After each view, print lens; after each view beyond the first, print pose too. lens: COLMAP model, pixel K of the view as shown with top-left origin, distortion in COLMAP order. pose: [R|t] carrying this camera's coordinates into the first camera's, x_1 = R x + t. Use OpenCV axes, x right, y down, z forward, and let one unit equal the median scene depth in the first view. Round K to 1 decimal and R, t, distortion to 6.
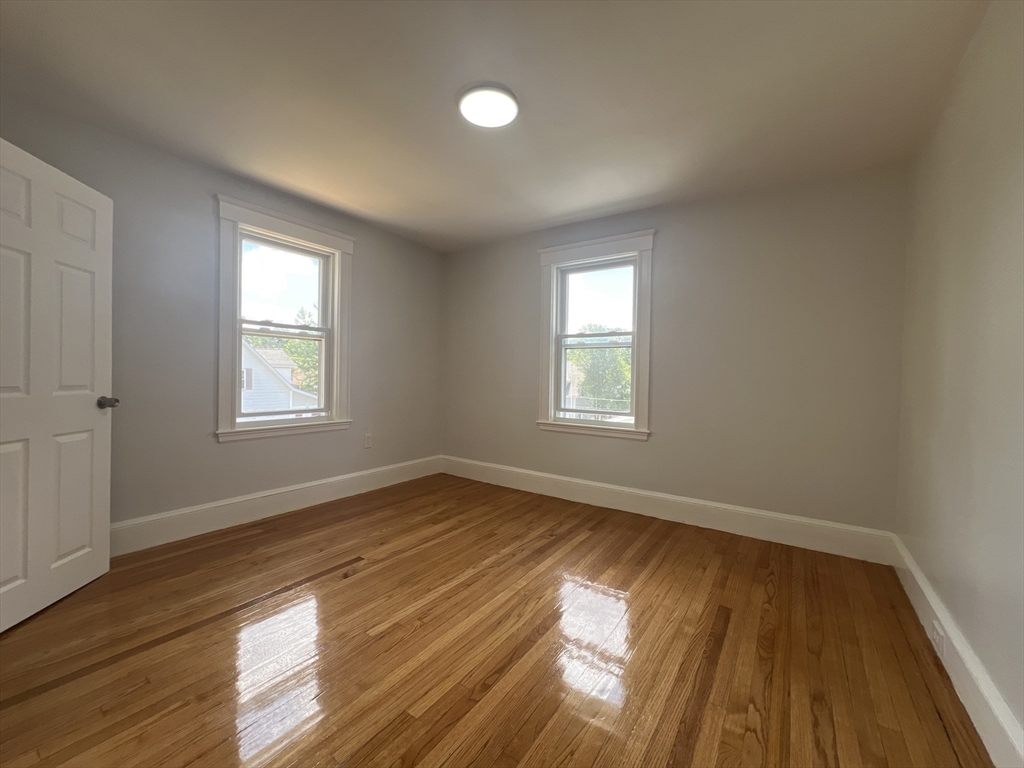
lens RADIAL K [[412.1, 0, 505.9], [0, 412.1, 374.6], [0, 0, 1]] dist [-0.003833, 0.000697]
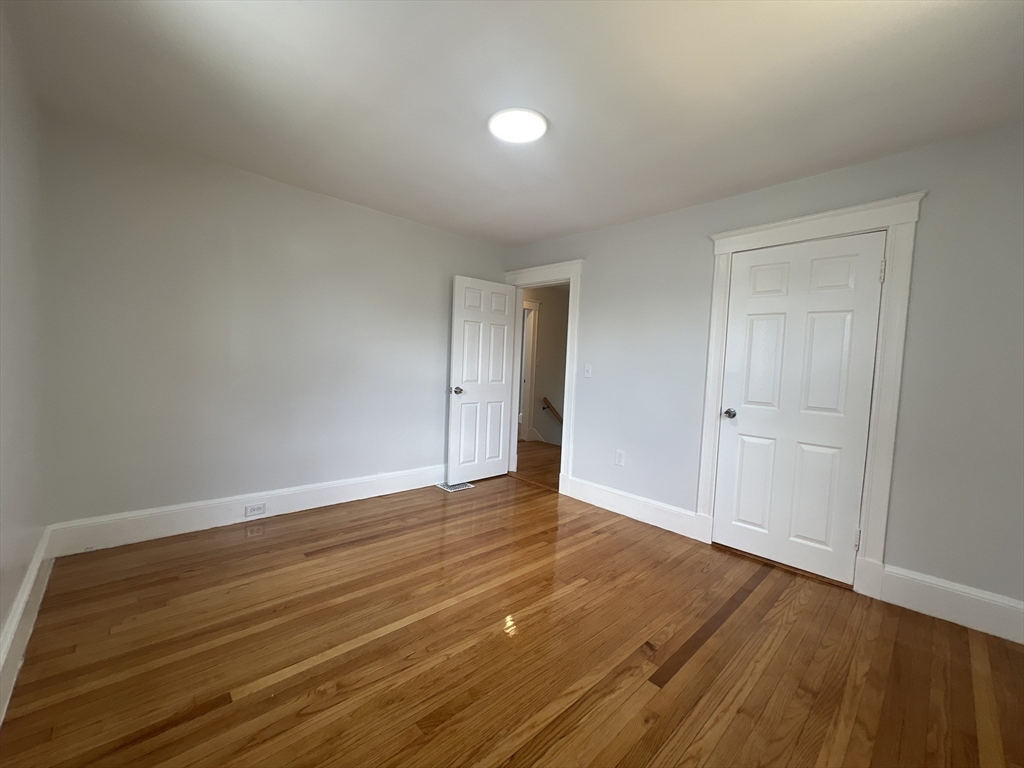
lens RADIAL K [[412.1, 0, 510.9], [0, 412.1, 386.8], [0, 0, 1]] dist [-0.003833, 0.000697]
pose [[-0.977999, -0.073218, 0.195339, -0.252828], [-0.062579, 0.996229, 0.060100, -0.047539], [-0.199003, 0.046554, -0.978893, 1.892369]]
